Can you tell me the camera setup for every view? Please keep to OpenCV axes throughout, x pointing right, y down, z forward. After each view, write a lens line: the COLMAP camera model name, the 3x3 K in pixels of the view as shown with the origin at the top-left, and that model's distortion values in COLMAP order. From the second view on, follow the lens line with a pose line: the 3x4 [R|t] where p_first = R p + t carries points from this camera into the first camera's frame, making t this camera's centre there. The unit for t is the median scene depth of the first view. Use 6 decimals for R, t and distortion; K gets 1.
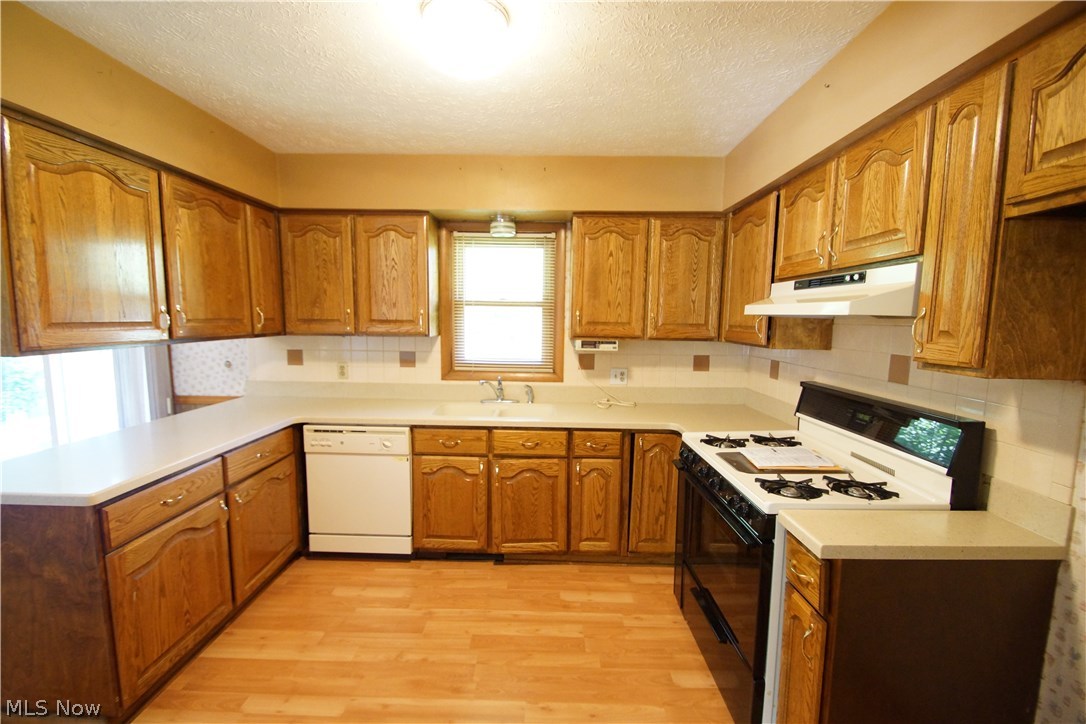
lens RADIAL K [[485.8, 0, 542.6], [0, 485.8, 370.9], [0, 0, 1]] dist [-0.016250, -0.000707]
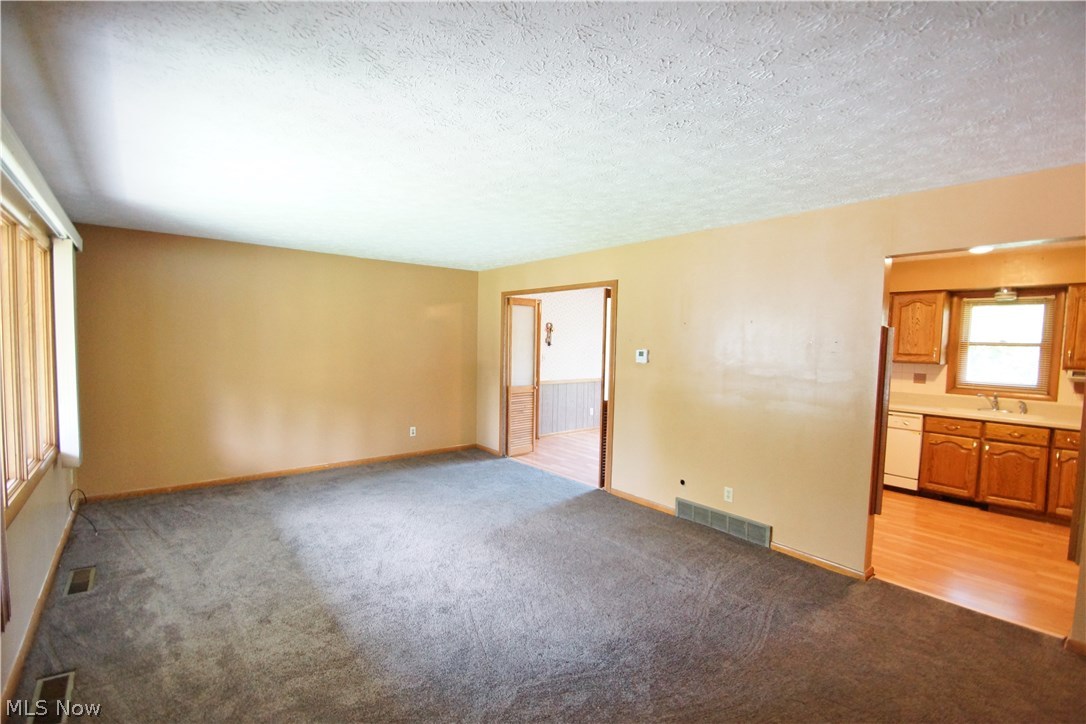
lens RADIAL K [[485.8, 0, 539.7], [0, 485.8, 371.9], [0, 0, 1]] dist [-0.016250, -0.000707]
pose [[0.635954, 0.049719, -0.770124, 0.165492], [-0.092387, 0.995651, -0.012012, 0.104422], [0.766177, 0.078789, 0.637781, -1.126851]]
